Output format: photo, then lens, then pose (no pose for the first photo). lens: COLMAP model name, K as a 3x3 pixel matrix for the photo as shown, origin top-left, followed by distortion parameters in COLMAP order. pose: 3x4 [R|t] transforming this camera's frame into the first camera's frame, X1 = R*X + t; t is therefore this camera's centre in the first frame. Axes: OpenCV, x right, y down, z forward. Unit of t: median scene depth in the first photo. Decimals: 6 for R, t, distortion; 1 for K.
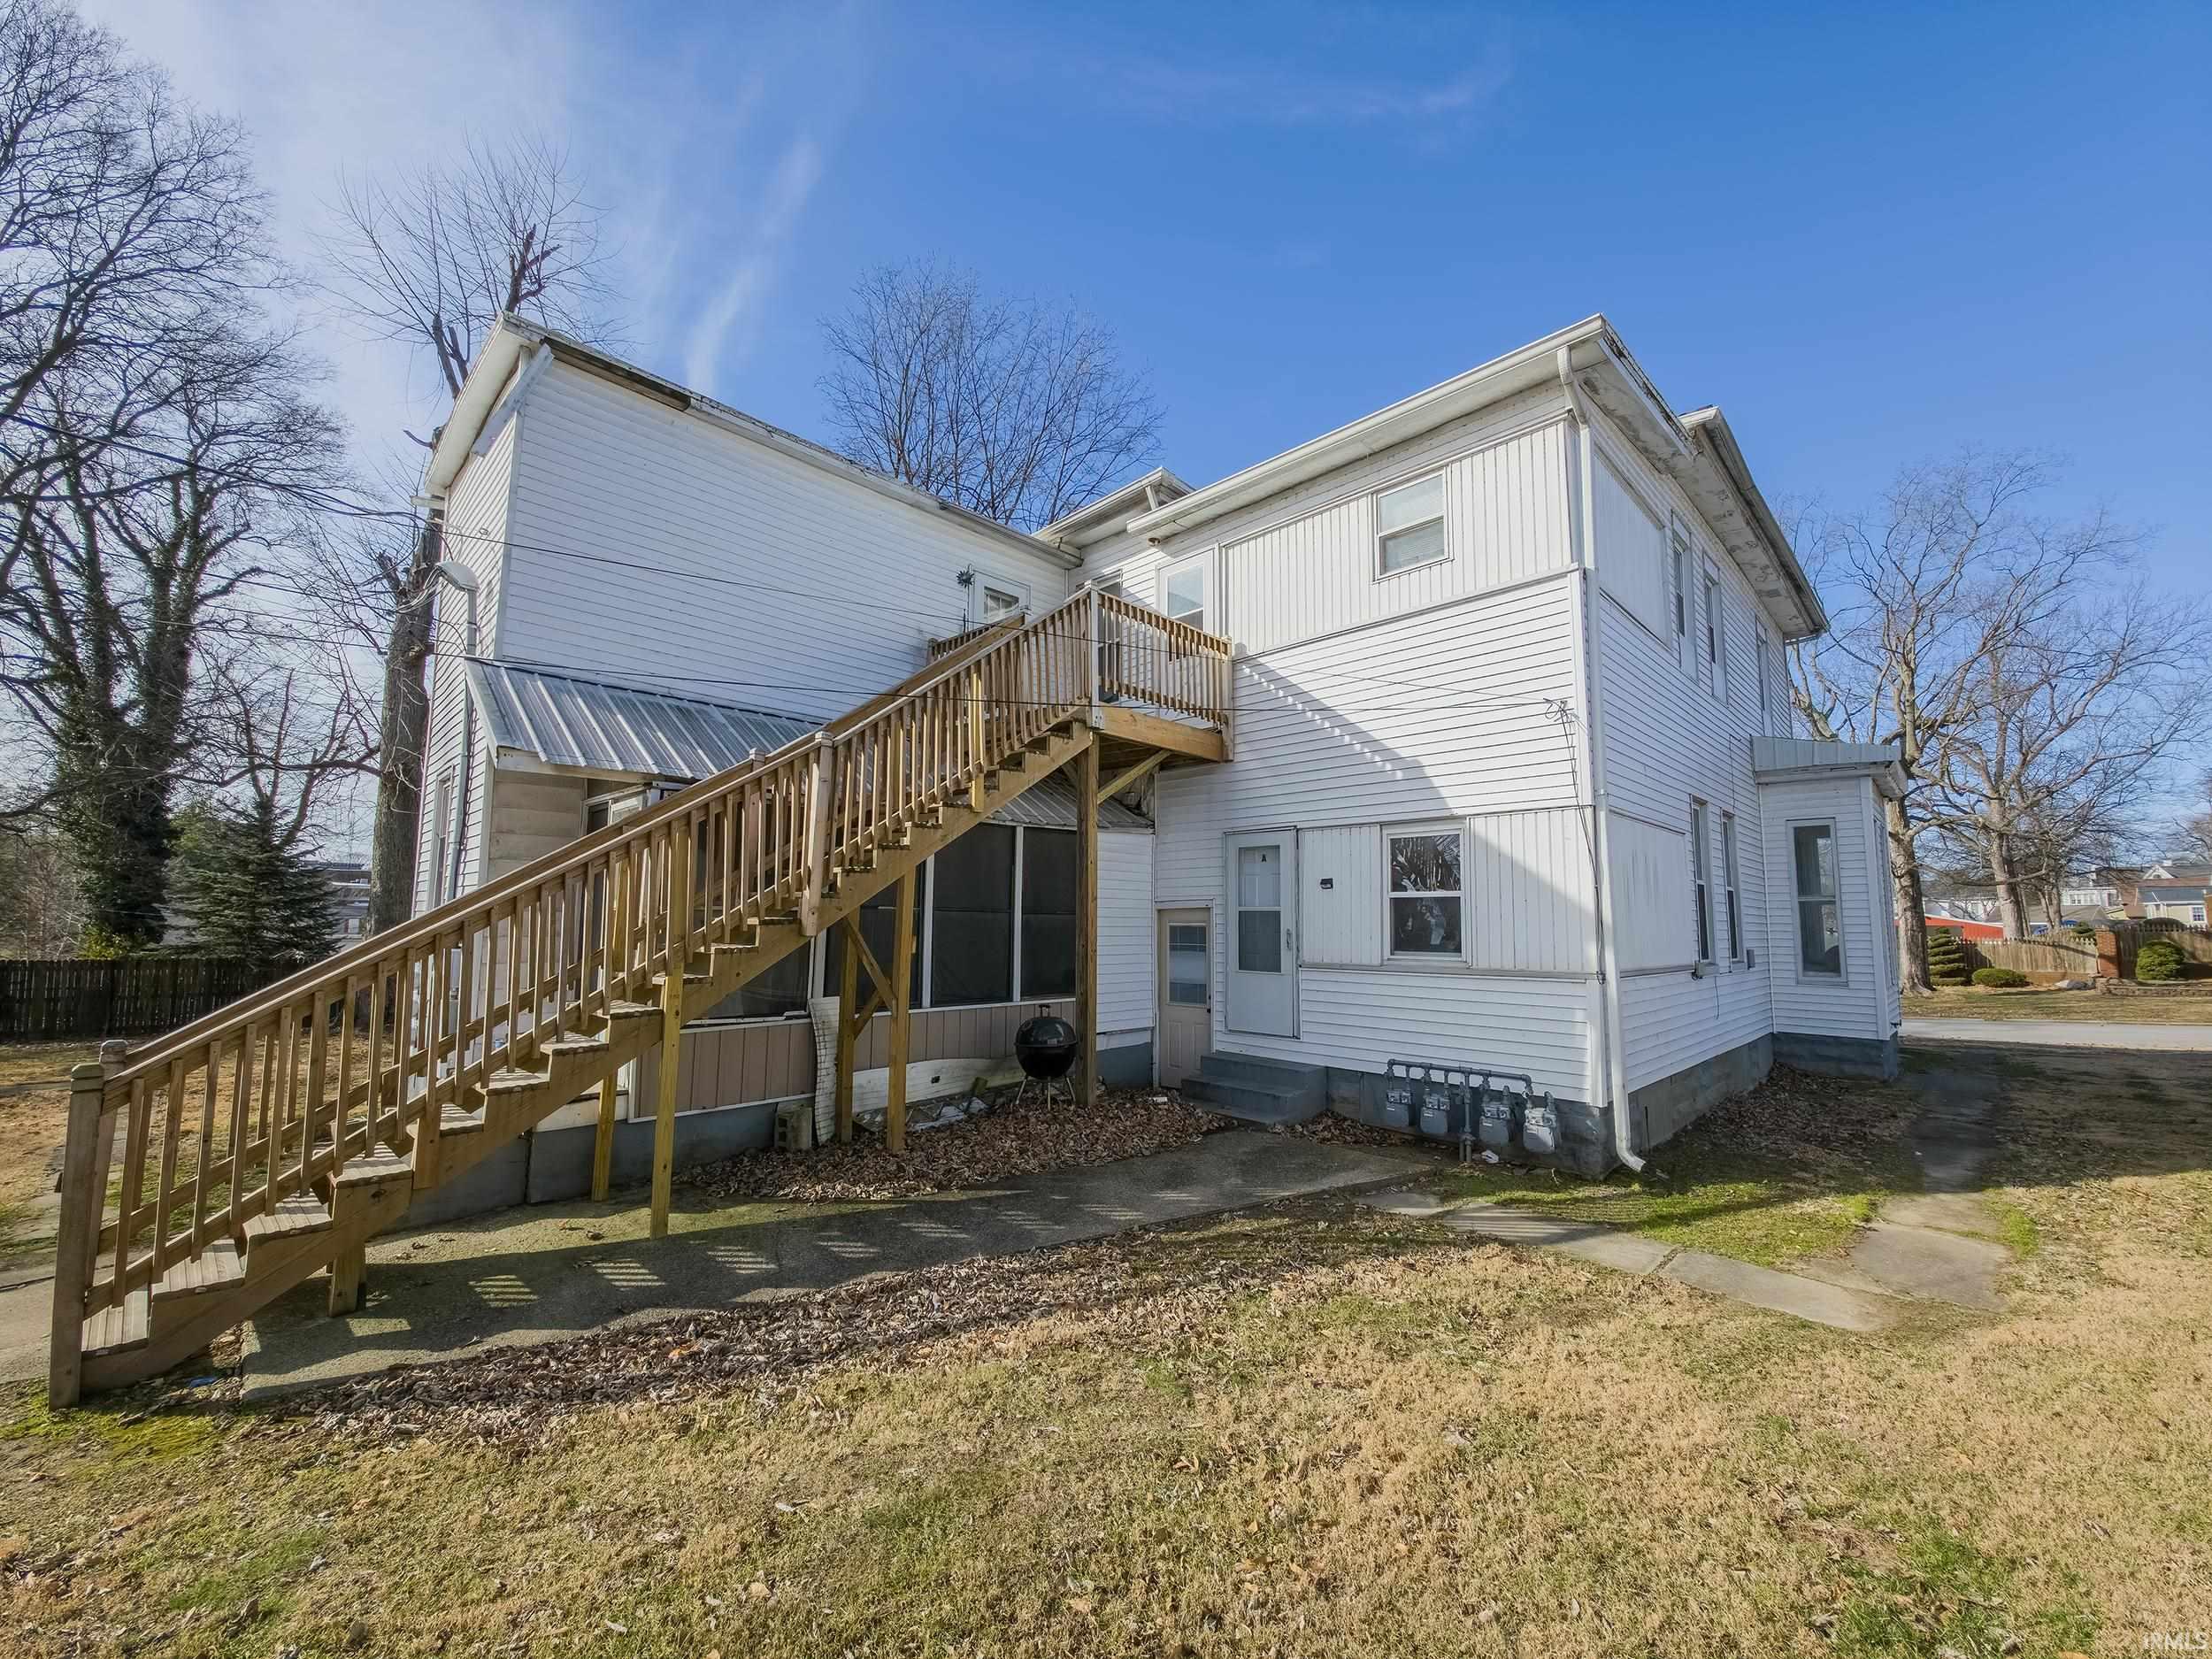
lens RADIAL K [[886.0, 0, 1119.9], [0, 886.0, 832.7], [0, 0, 1]] dist [0.011685, -0.006558]
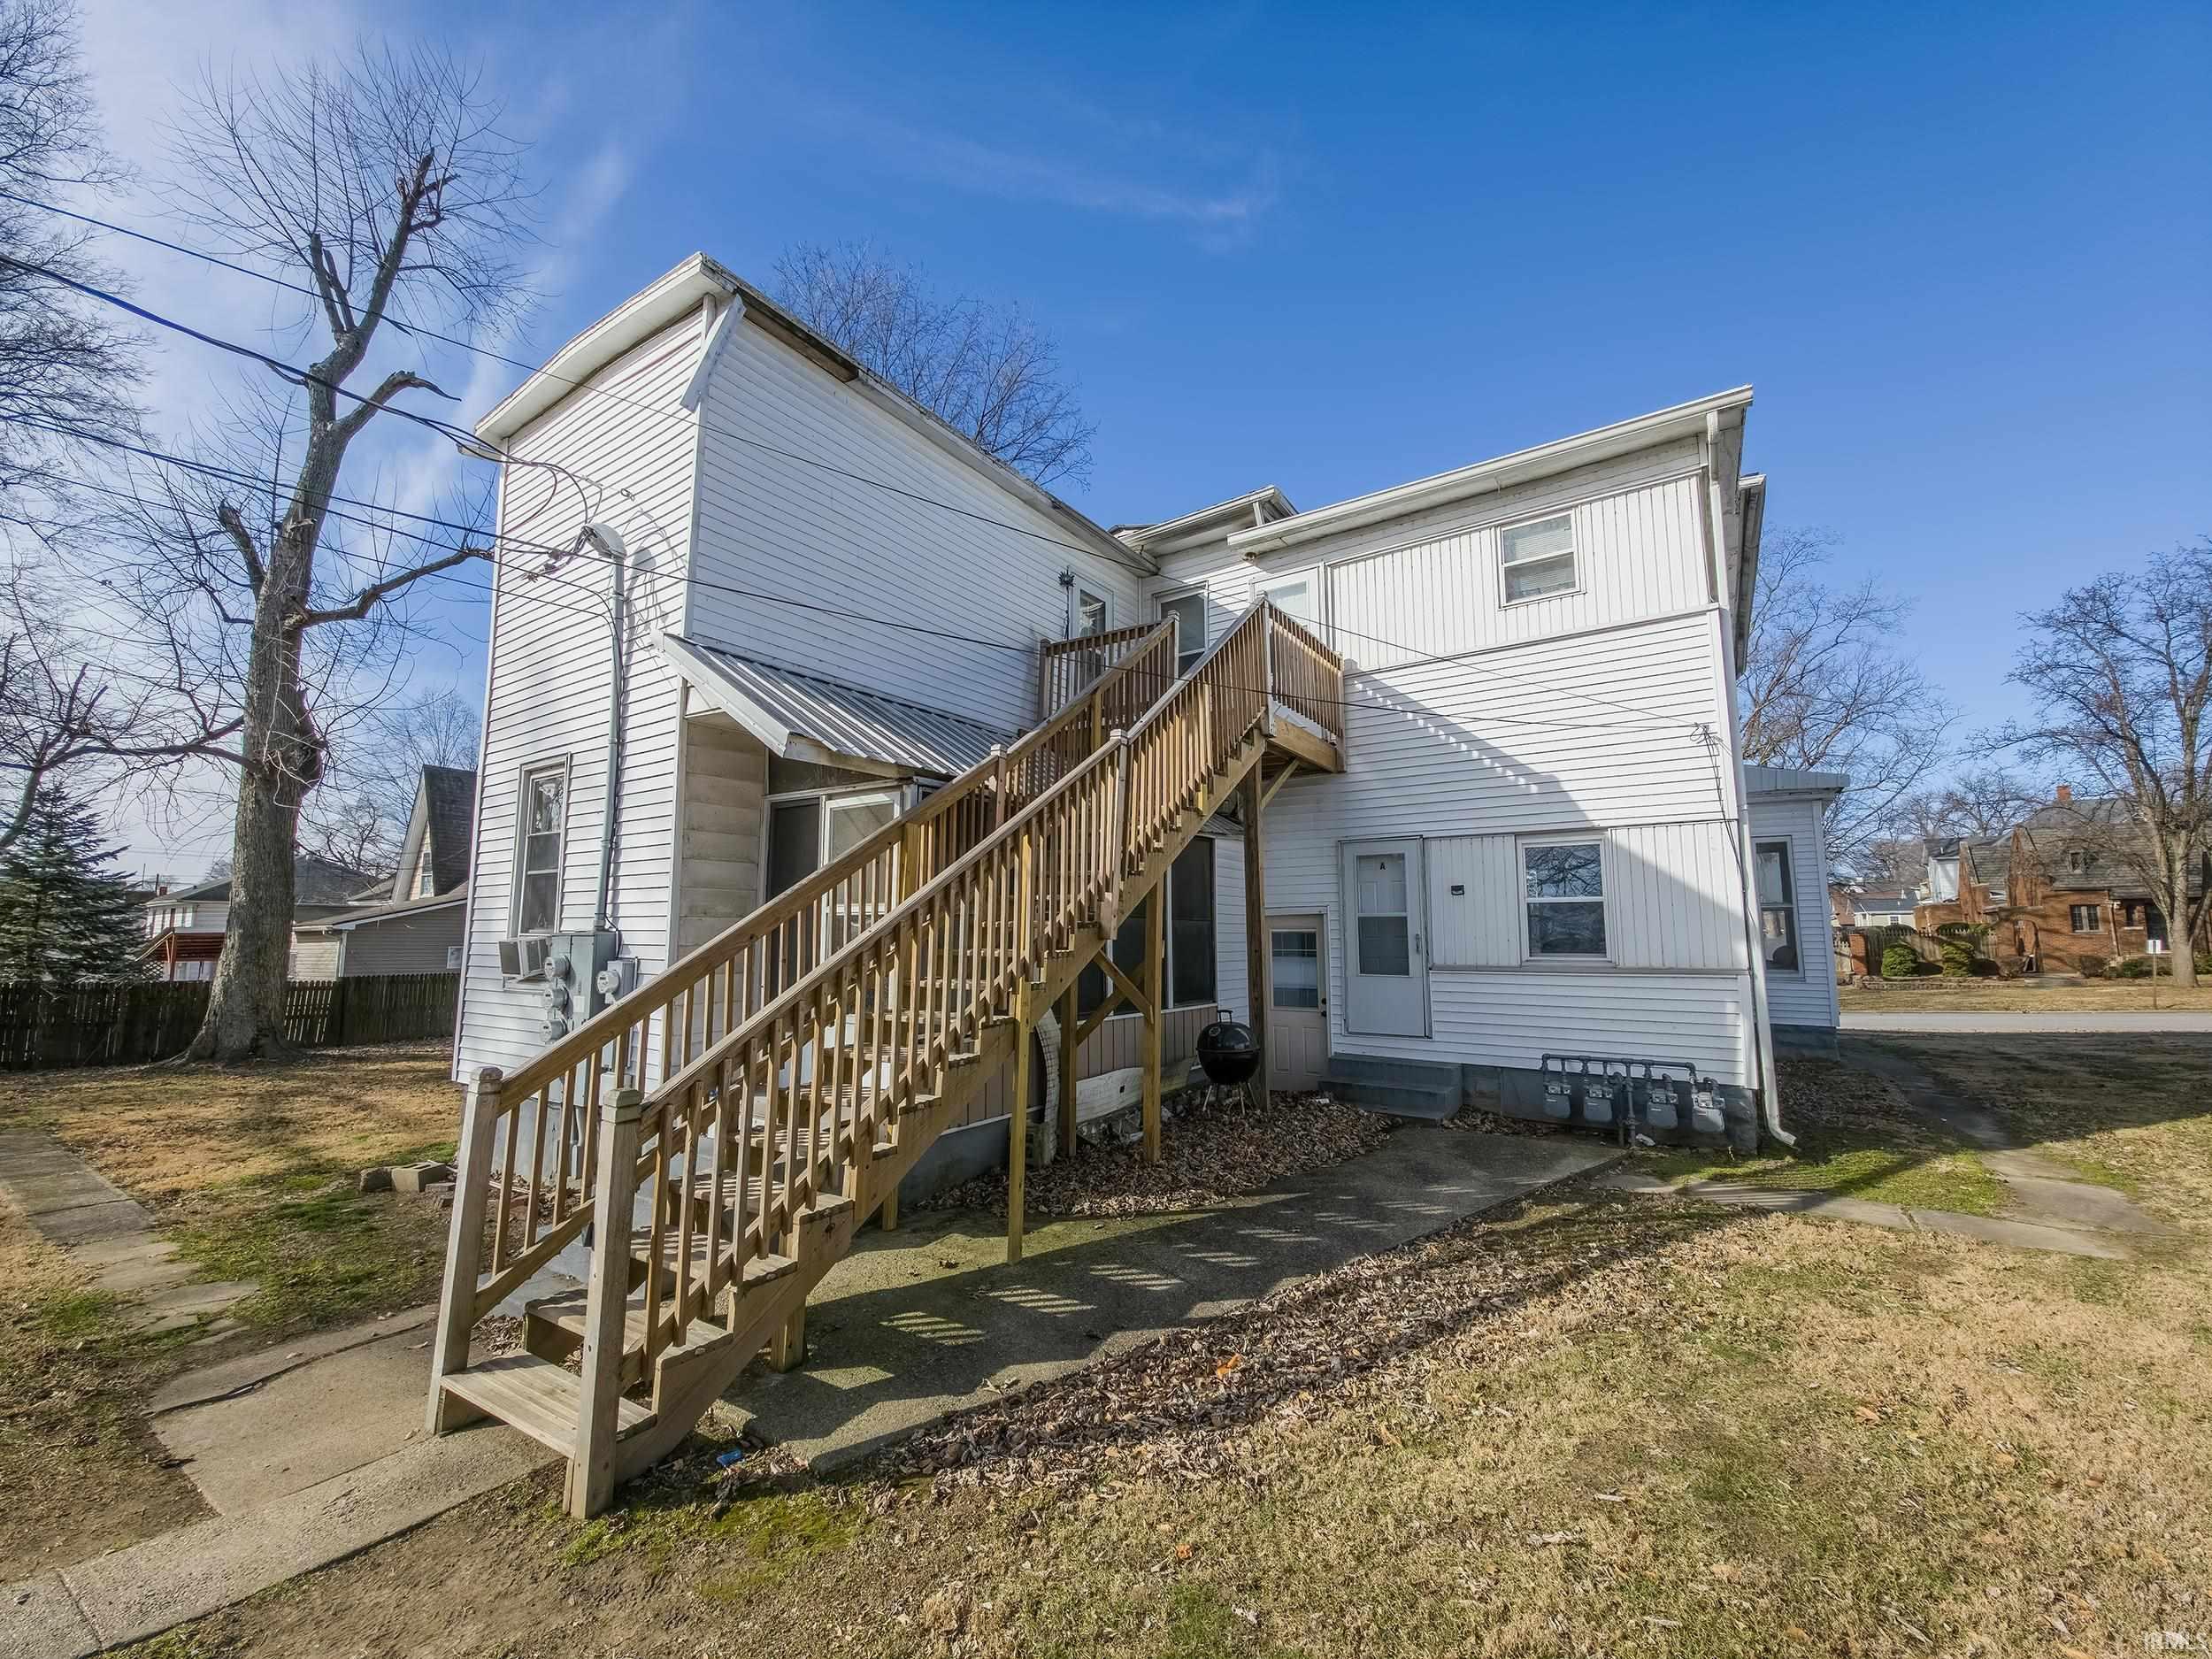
lens RADIAL K [[886.0, 0, 1105.3], [0, 886.0, 834.3], [0, 0, 1]] dist [0.011685, -0.006558]
pose [[0.983018, 0.013876, 0.182983, -0.434213], [-0.011526, 0.999837, -0.013899, 0.011834], [-0.183146, 0.011554, 0.983018, 0.041536]]
